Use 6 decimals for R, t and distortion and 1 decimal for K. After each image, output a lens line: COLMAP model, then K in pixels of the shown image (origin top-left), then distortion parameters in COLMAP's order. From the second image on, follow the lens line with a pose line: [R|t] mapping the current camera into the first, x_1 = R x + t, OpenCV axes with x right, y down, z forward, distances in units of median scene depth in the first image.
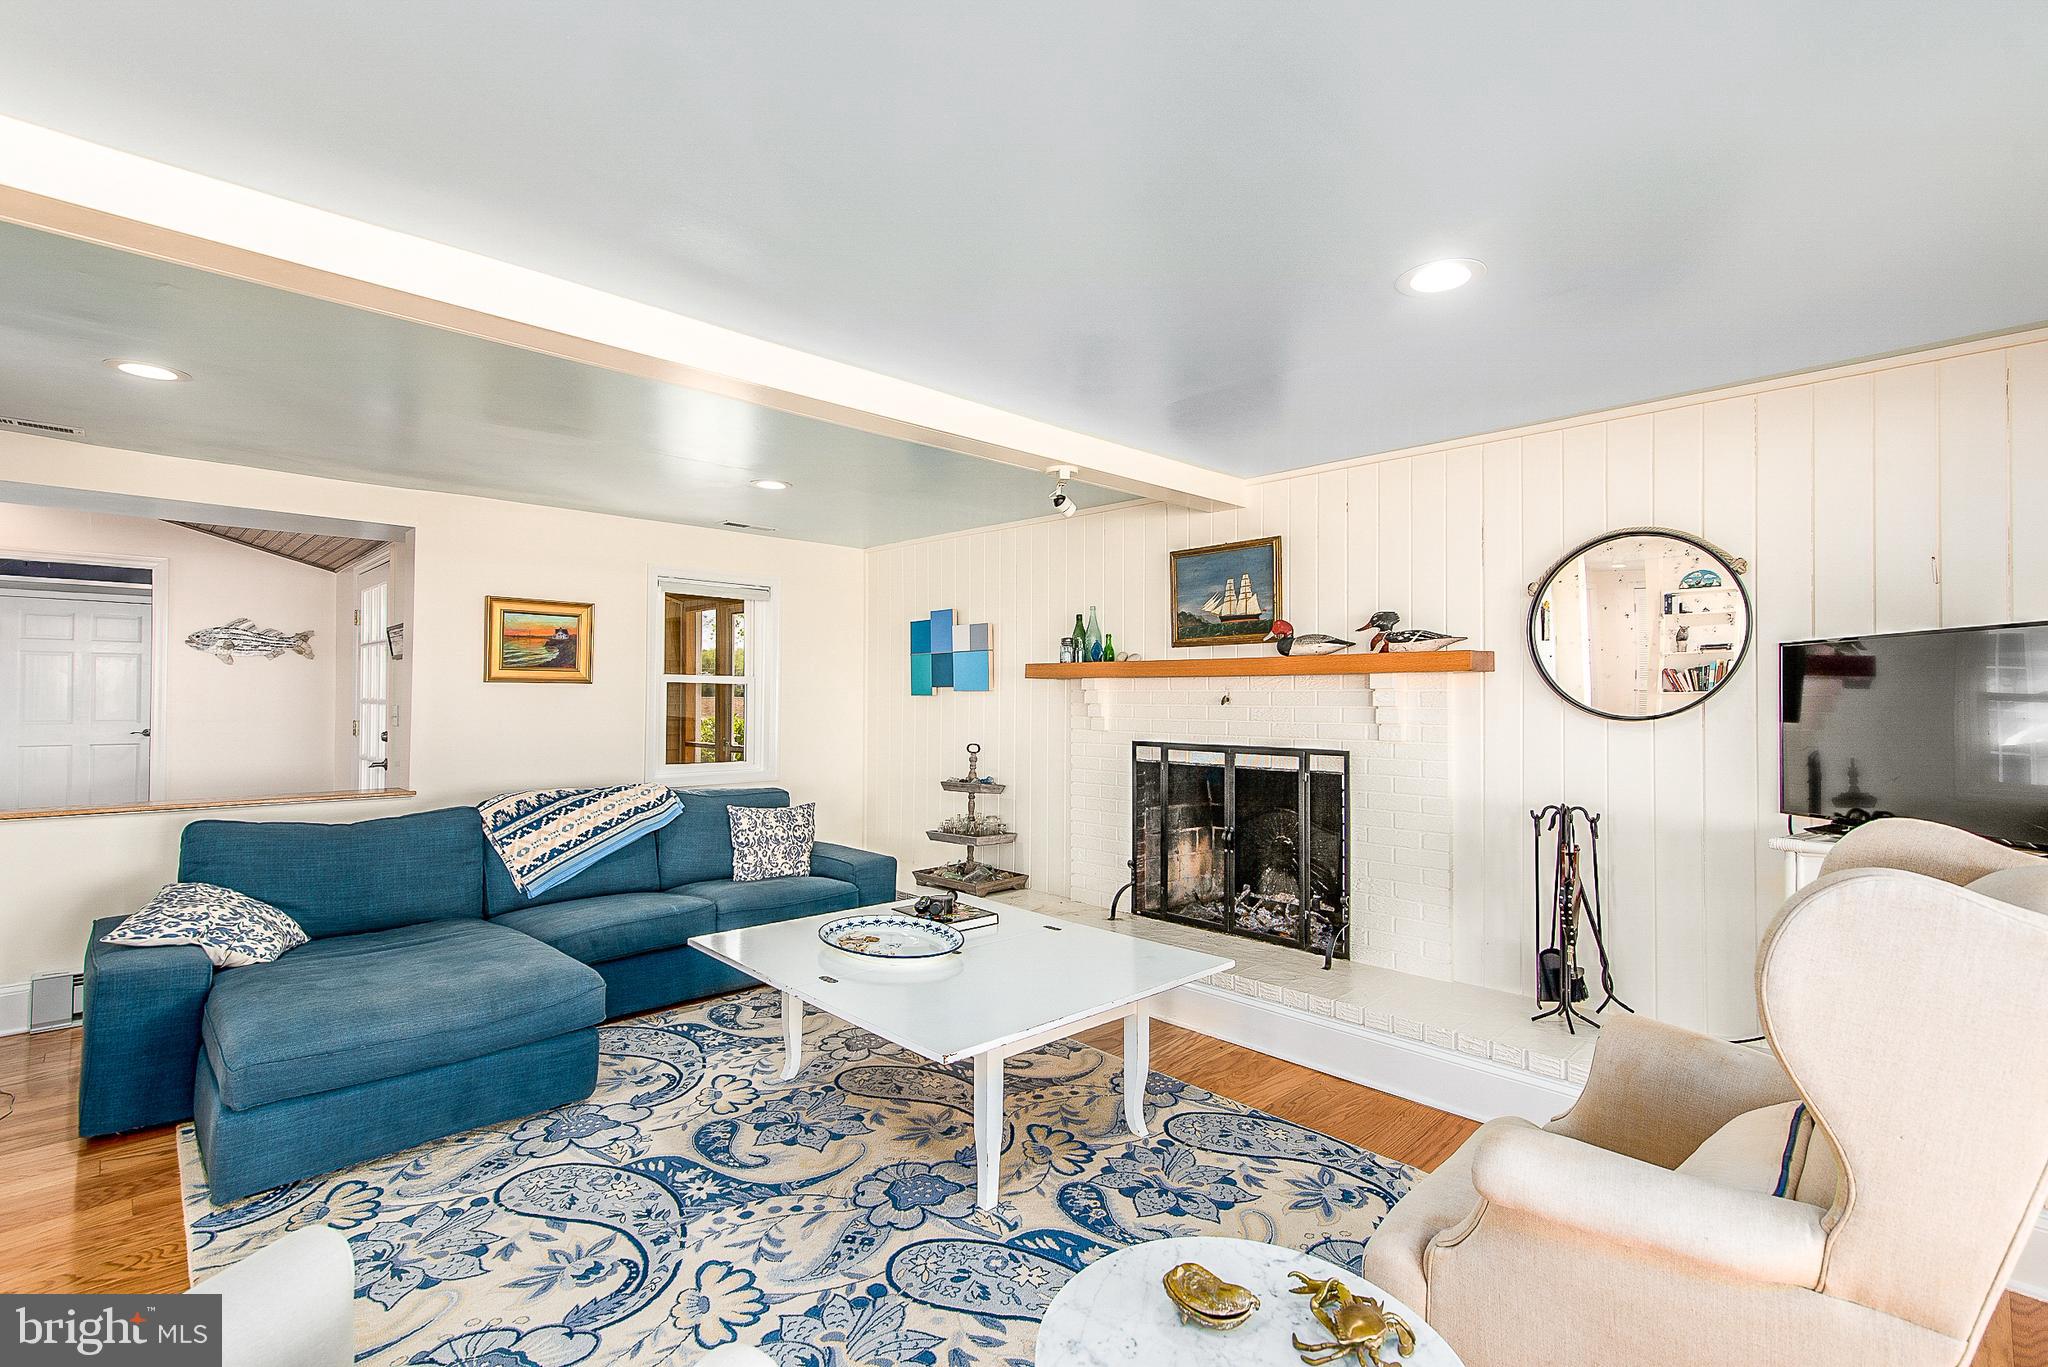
lens RADIAL K [[926.1, 0, 1060.0], [0, 926.1, 704.7], [0, 0, 1]] dist [0.002442, -0.000253]
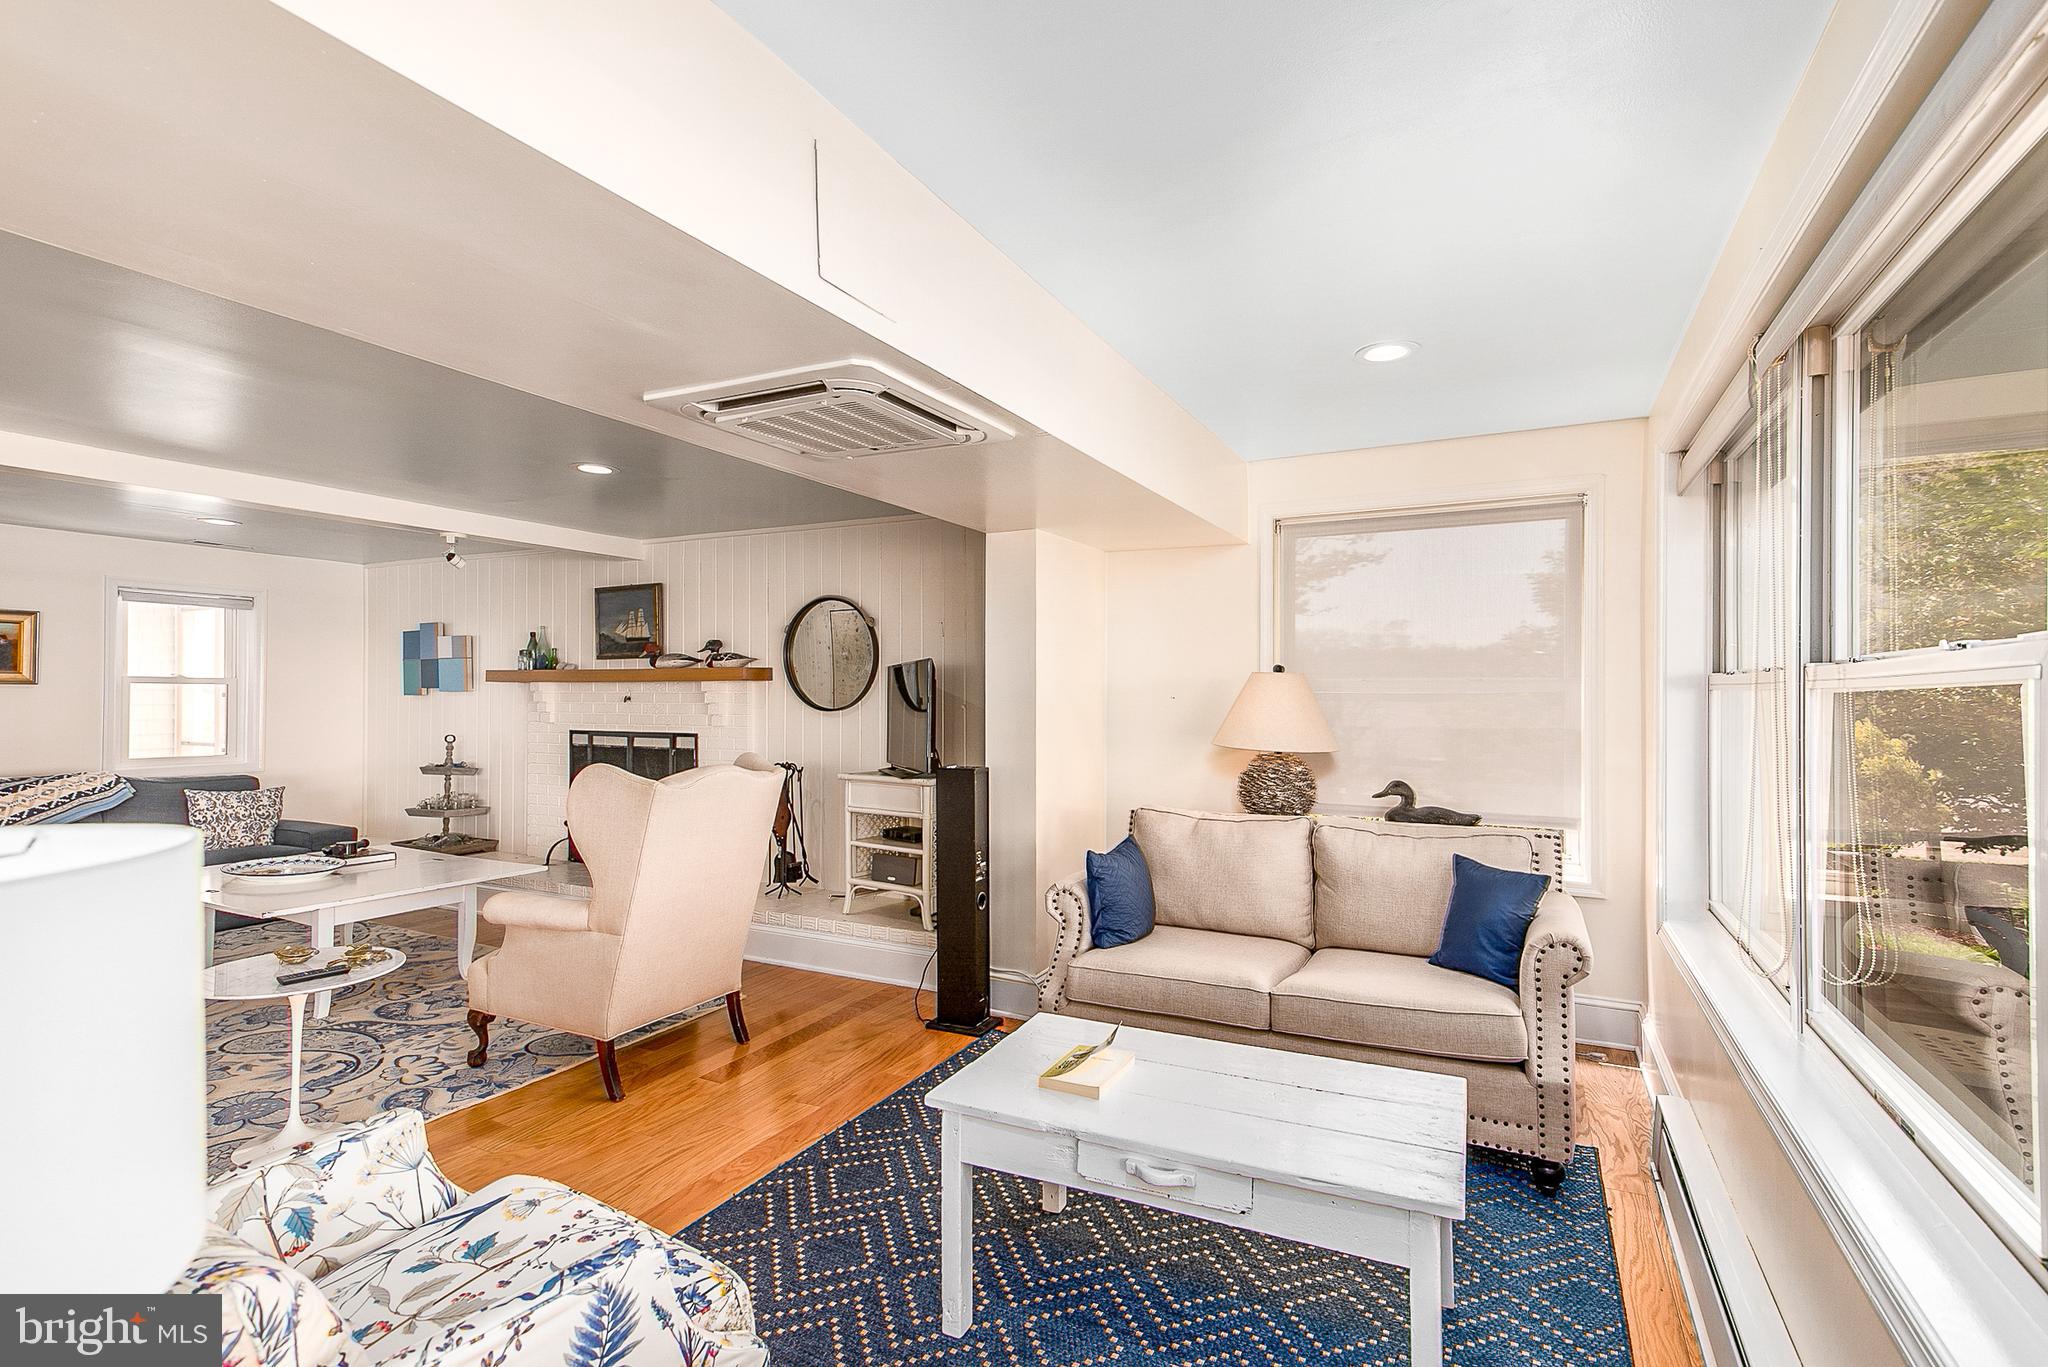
lens RADIAL K [[926.1, 0, 1060.0], [0, 926.1, 704.7], [0, 0, 1]] dist [0.002442, -0.000253]
pose [[0.946653, -0.003497, 0.322237, 0.320356], [0.002641, 0.999992, 0.003094, 0.001043], [-0.322245, -0.002078, 0.946654, -0.479994]]
